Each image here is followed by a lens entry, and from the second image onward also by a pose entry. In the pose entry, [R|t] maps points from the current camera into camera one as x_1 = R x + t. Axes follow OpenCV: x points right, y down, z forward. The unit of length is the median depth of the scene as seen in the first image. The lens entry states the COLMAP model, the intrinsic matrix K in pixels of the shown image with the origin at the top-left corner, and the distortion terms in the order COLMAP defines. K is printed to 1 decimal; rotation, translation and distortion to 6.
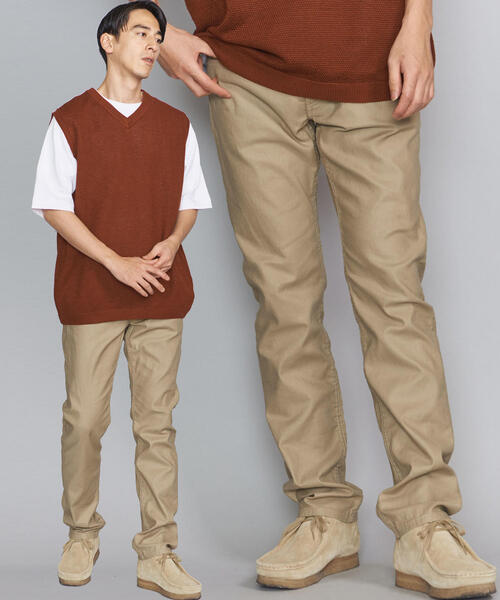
lens RADIAL K [[1355.6, 0, 249.4], [0, 1355.6, 300.1], [0, 0, 1]] dist [-0.060584, 0.000000]
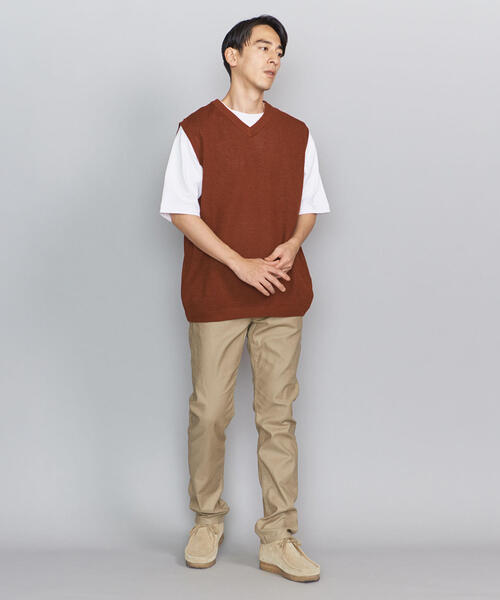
lens RADIAL K [[985.5, 0, 248.8], [0, 985.5, 300.5], [0, 0, 1]] dist [0.053688, 0.000000]
pose [[0.994869, 0.000025, -0.101173, -0.012977], [-0.000101, 1.000000, -0.000740, 0.001669], [0.101173, 0.000746, 0.994869, 0.230882]]
